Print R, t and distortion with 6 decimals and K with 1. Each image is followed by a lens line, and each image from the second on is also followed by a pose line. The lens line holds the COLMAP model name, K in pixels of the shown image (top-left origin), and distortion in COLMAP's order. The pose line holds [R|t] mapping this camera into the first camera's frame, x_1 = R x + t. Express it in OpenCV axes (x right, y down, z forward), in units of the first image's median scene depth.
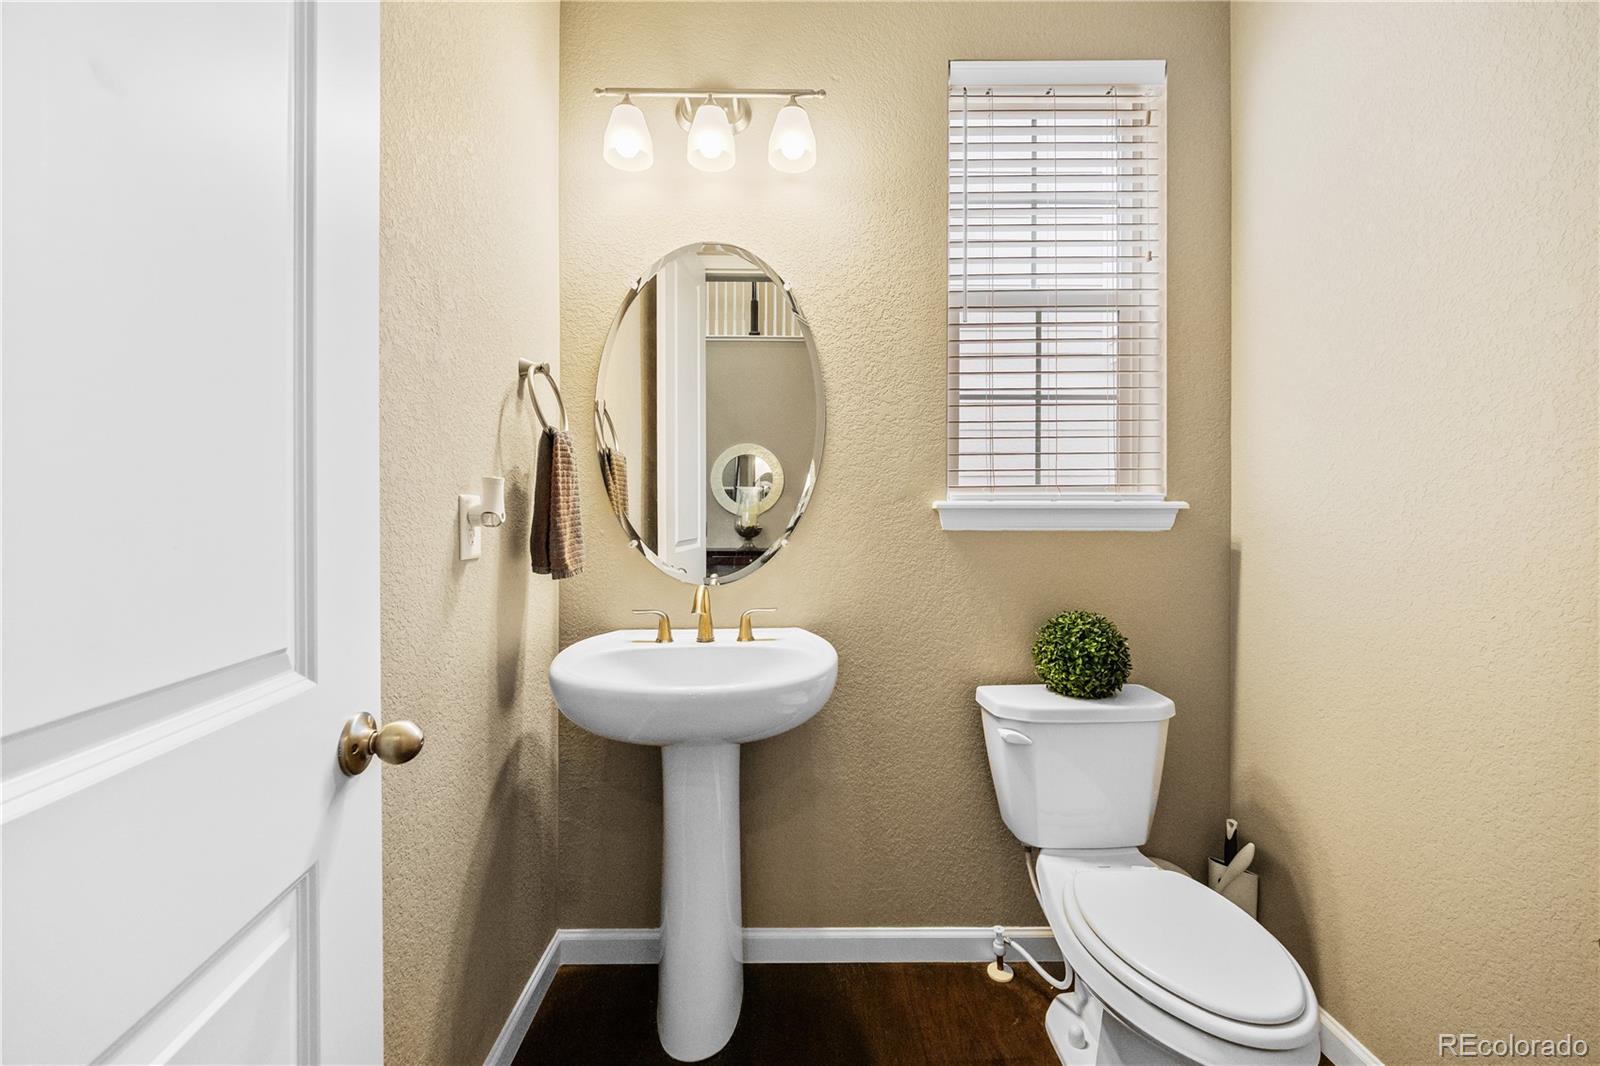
lens RADIAL K [[665.3, 0, 797.8], [0, 665.3, 506.3], [0, 0, 1]] dist [-0.000110, -0.000015]
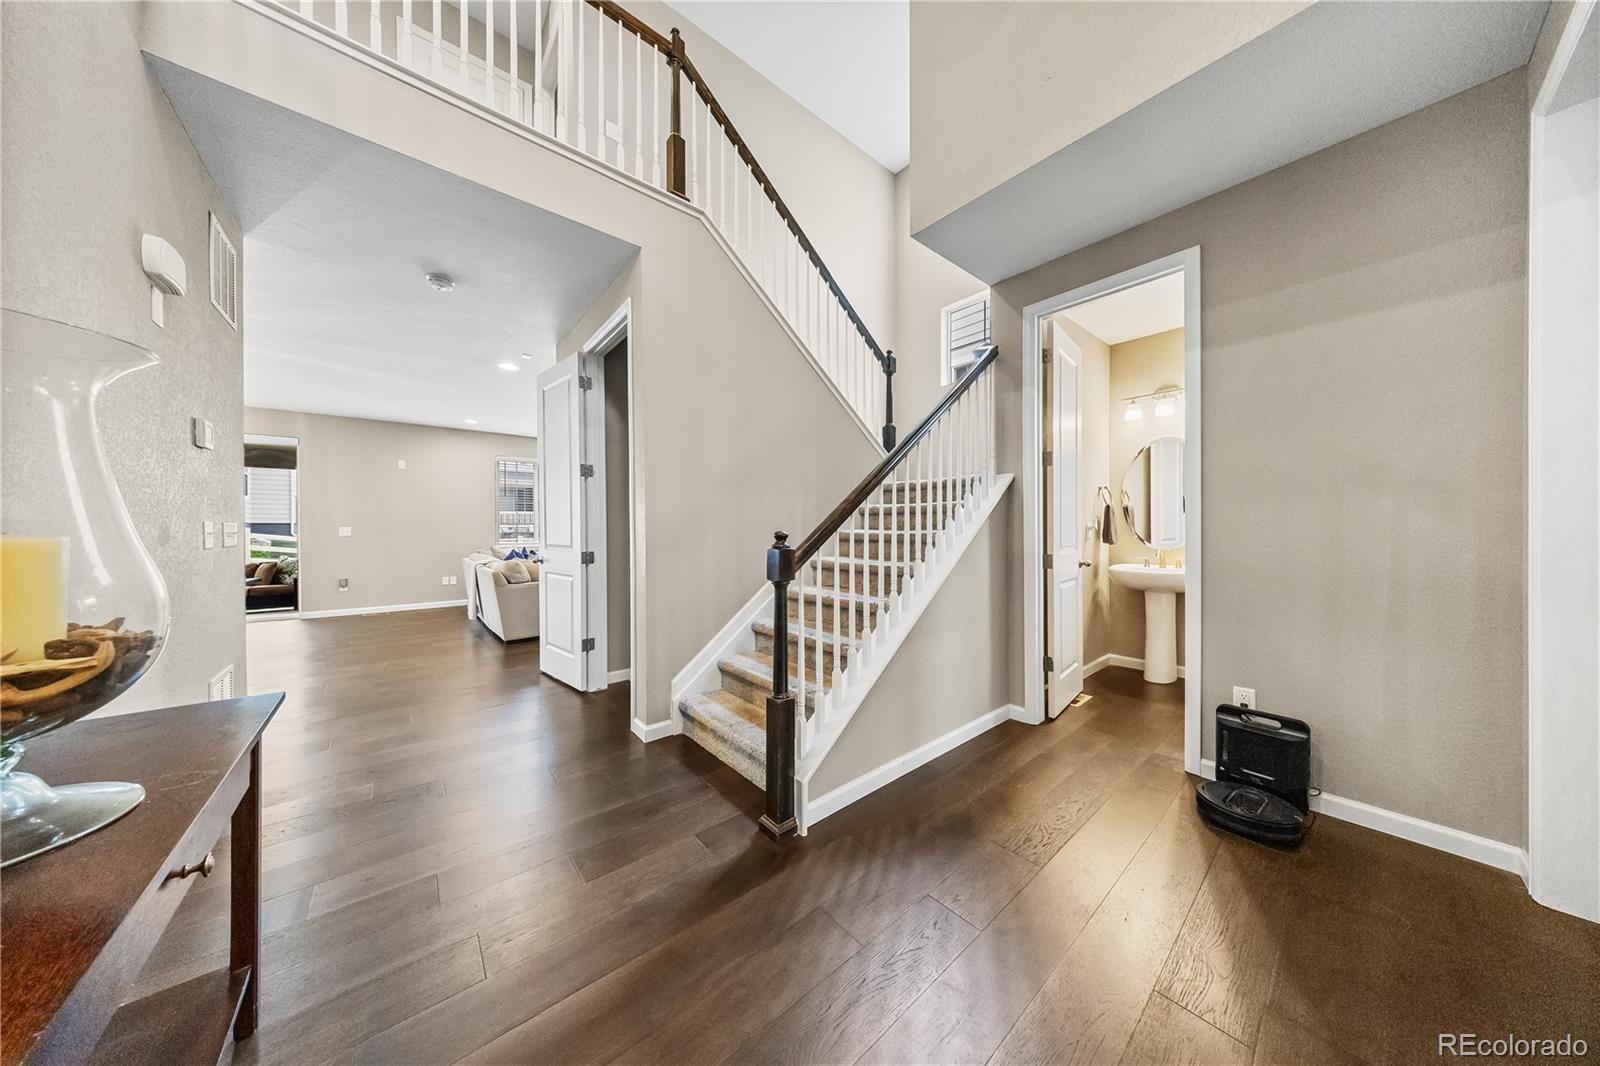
lens RADIAL K [[479.9, 0, 800.0], [0, 479.9, 533.0], [0, 0, 1]] dist [-0.000202, -0.000006]
pose [[0.640983, 0.002486, -0.767551, 0.551795], [0.001597, 0.999988, 0.004572, 0.027008], [0.767553, -0.004156, 0.640971, -1.940958]]
